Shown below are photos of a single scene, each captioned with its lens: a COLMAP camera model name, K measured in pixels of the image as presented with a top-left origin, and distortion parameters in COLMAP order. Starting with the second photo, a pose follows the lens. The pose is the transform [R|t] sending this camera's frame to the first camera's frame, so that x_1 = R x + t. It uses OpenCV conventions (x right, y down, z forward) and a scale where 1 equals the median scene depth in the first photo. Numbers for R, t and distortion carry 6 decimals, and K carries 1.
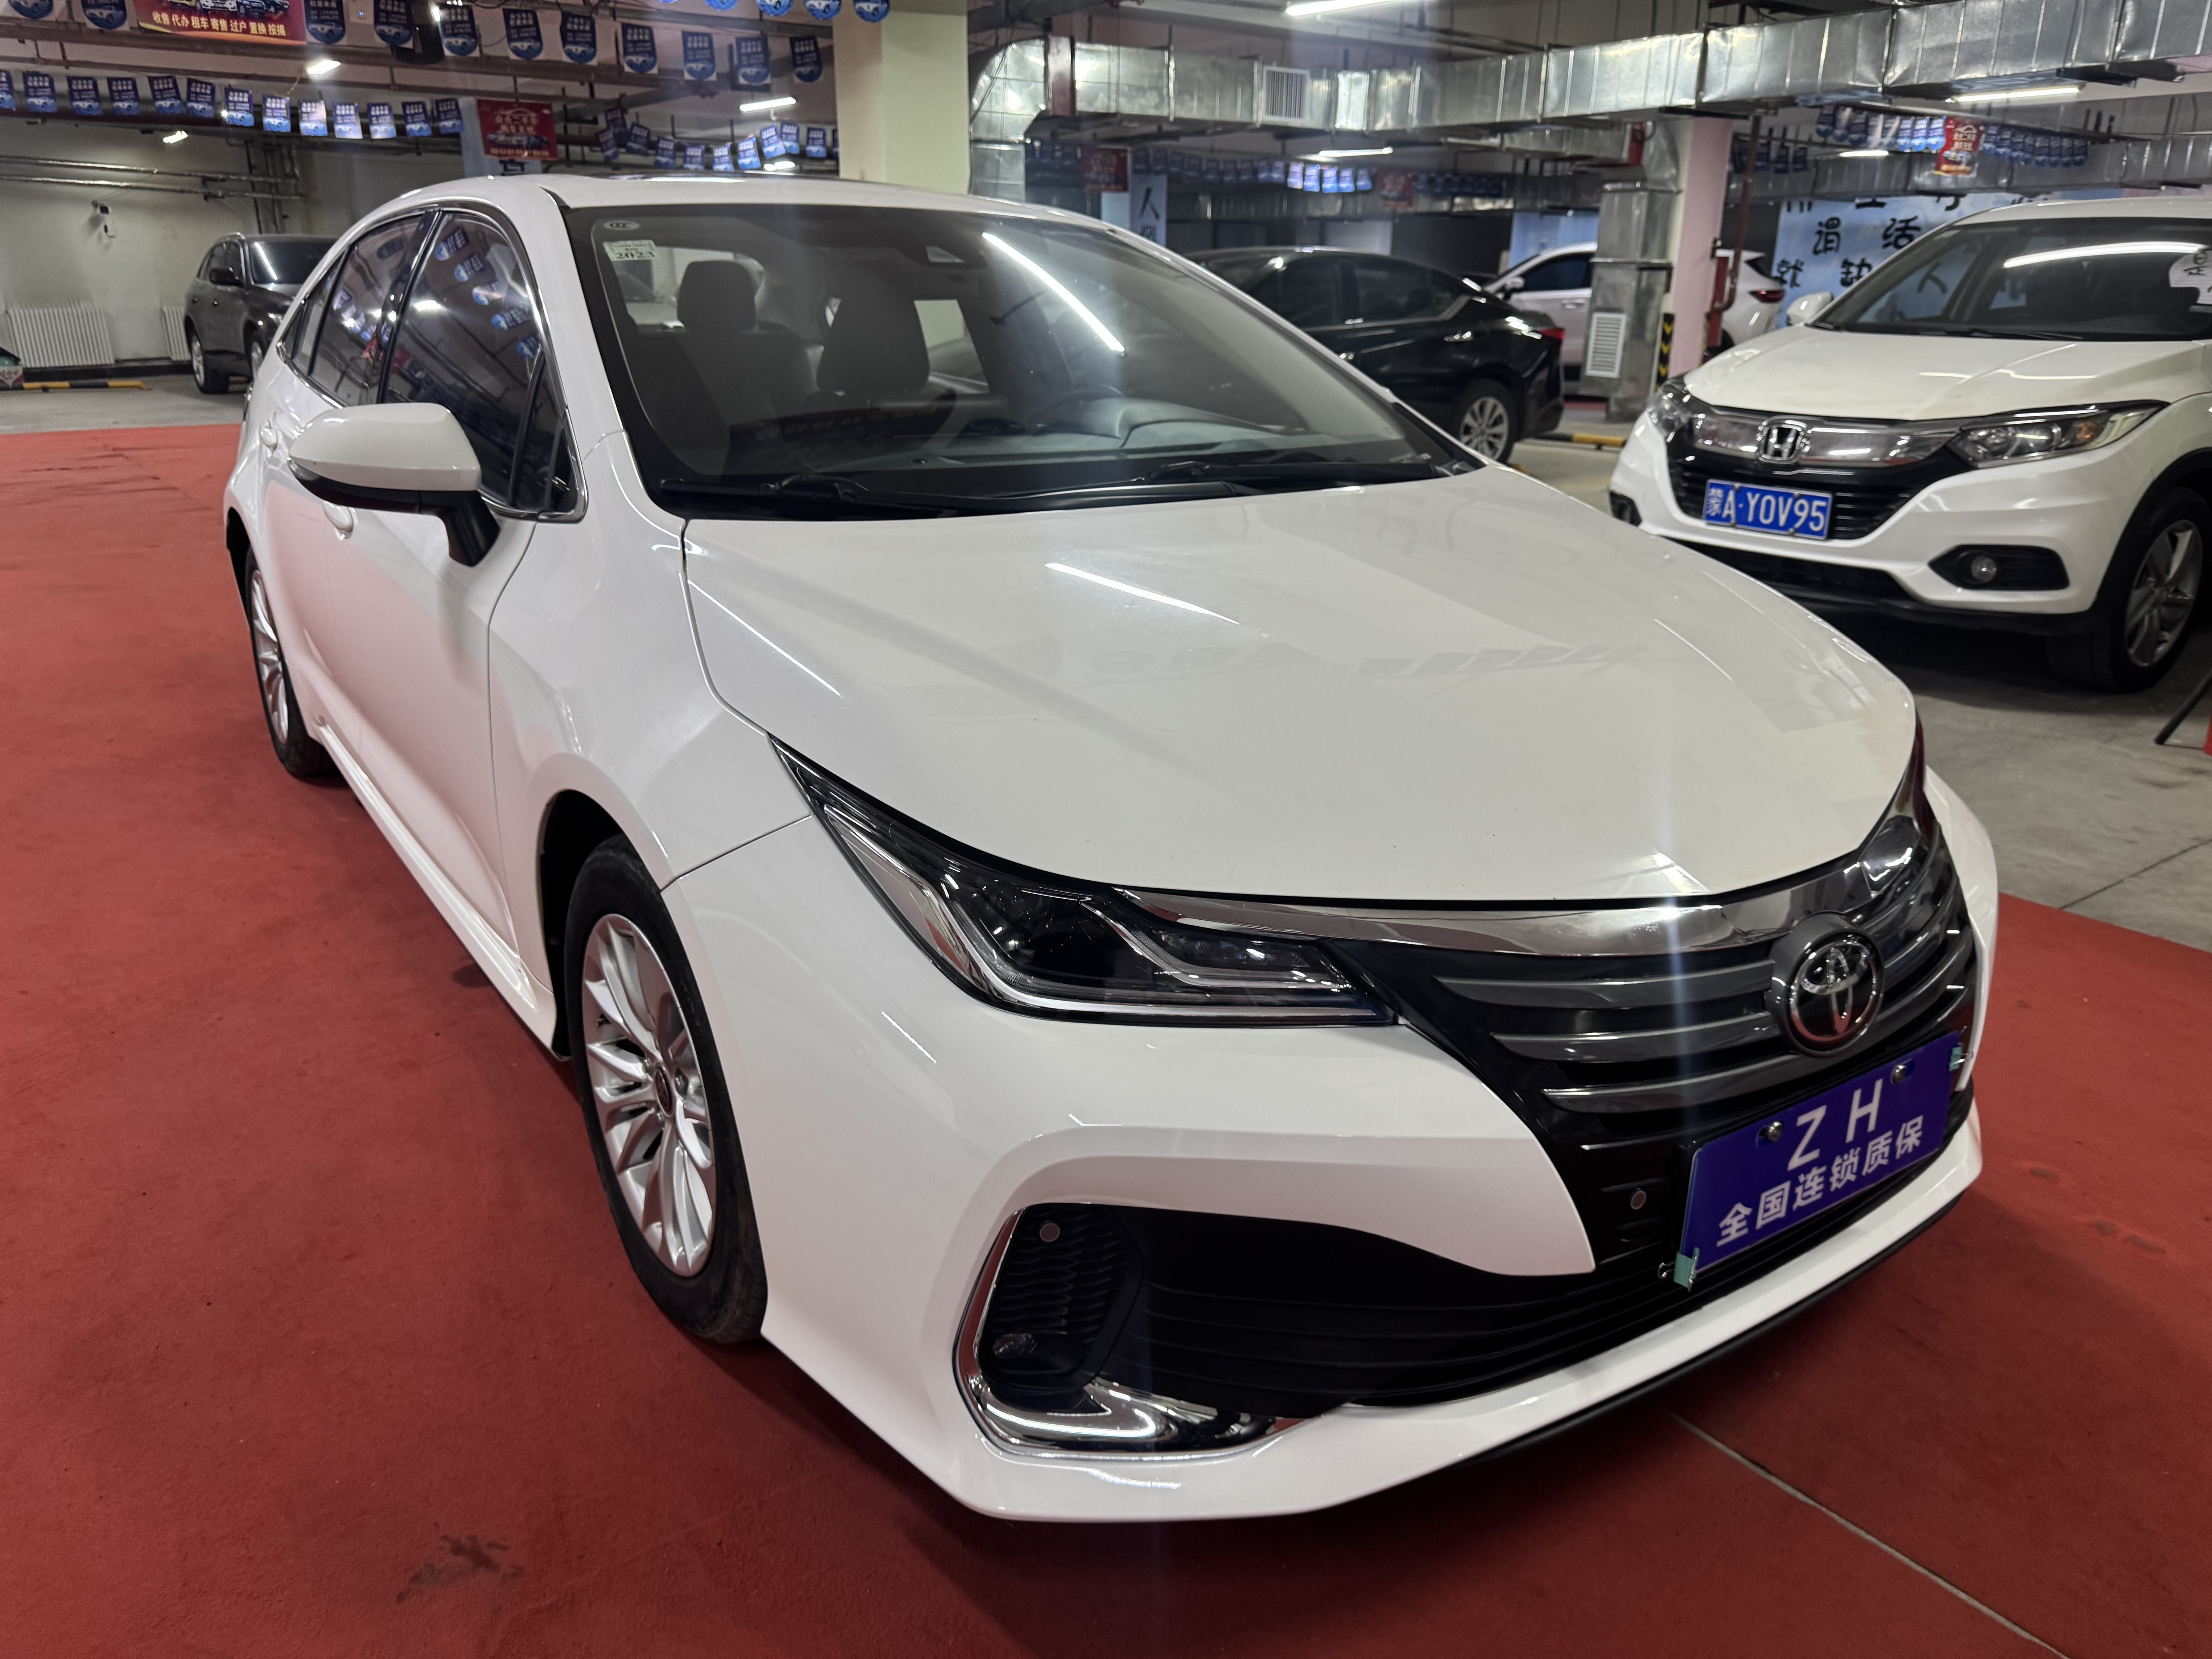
lens RADIAL K [[1603.3, 0, 1099.8], [0, 1603.3, 838.4], [0, 0, 1]] dist [0.009475, -0.009263]
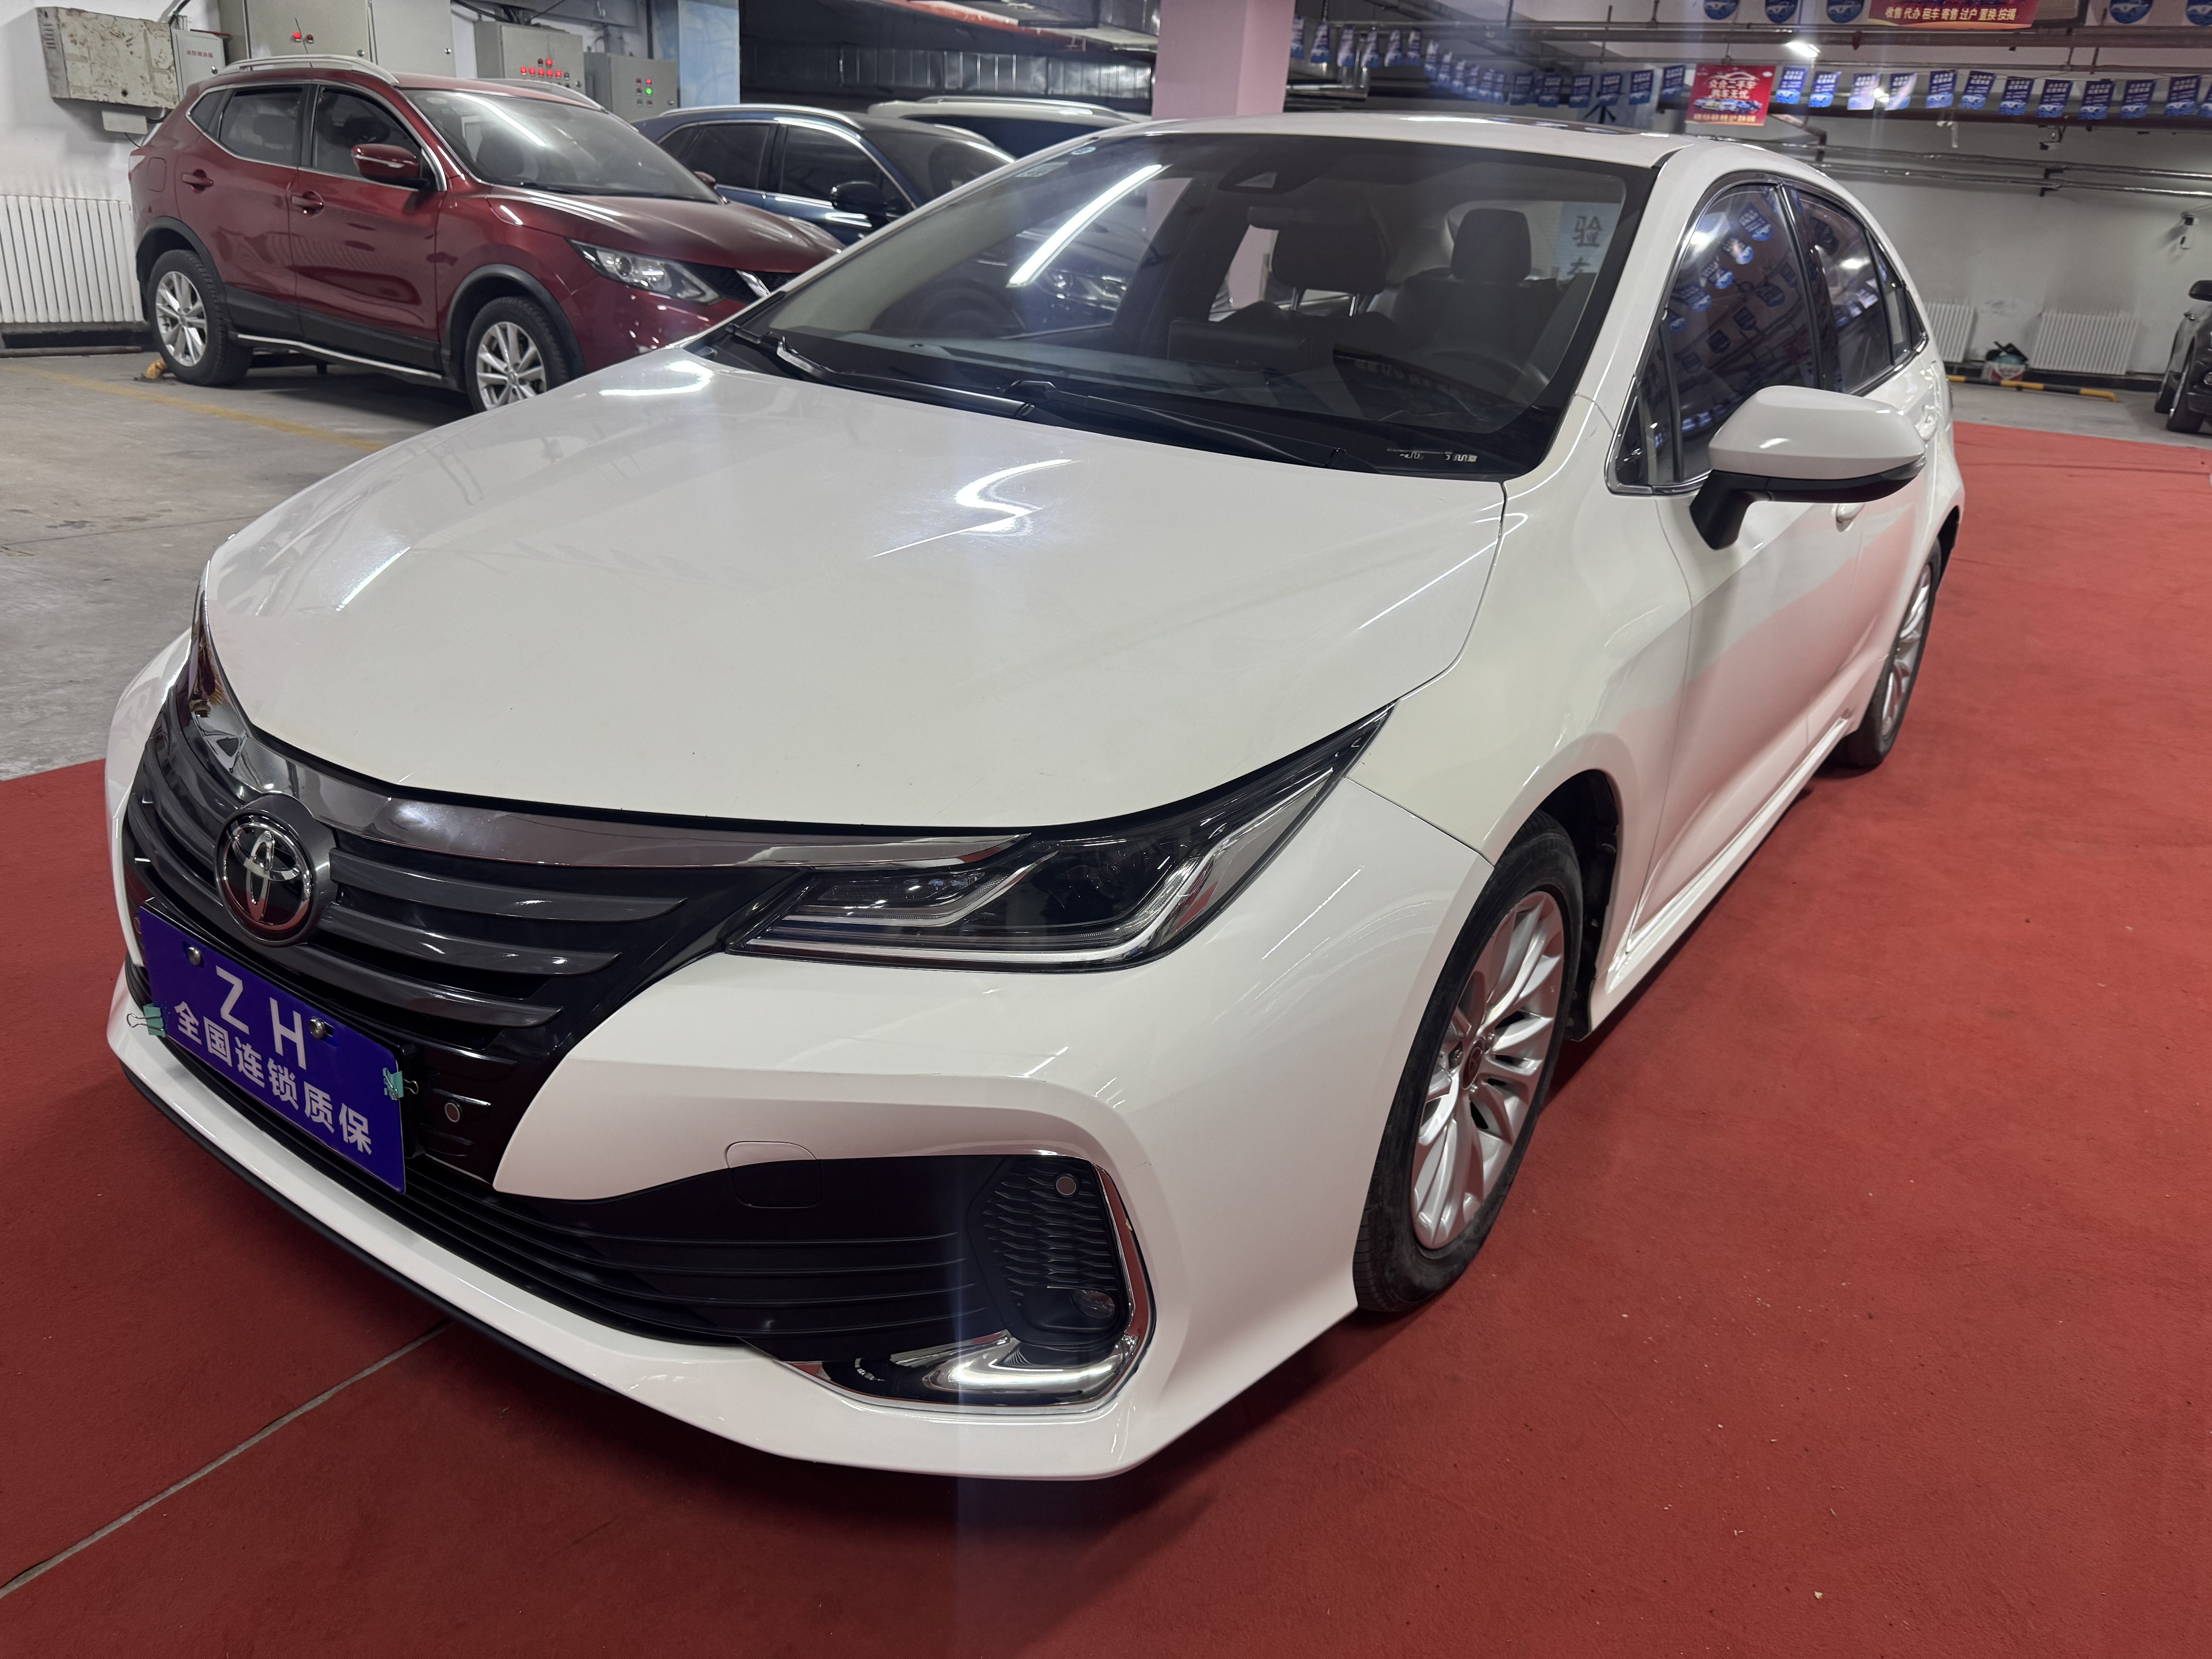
lens RADIAL K [[1603.3, 0, 1099.8], [0, 1603.3, 829.0], [0, 0, 1]] dist [0.009475, -0.009263]
pose [[0.353579, 0.351309, -0.866928, 0.209090], [-0.366798, 0.904640, 0.216992, -0.045948], [0.860489, 0.241264, 0.448721, 0.143425]]
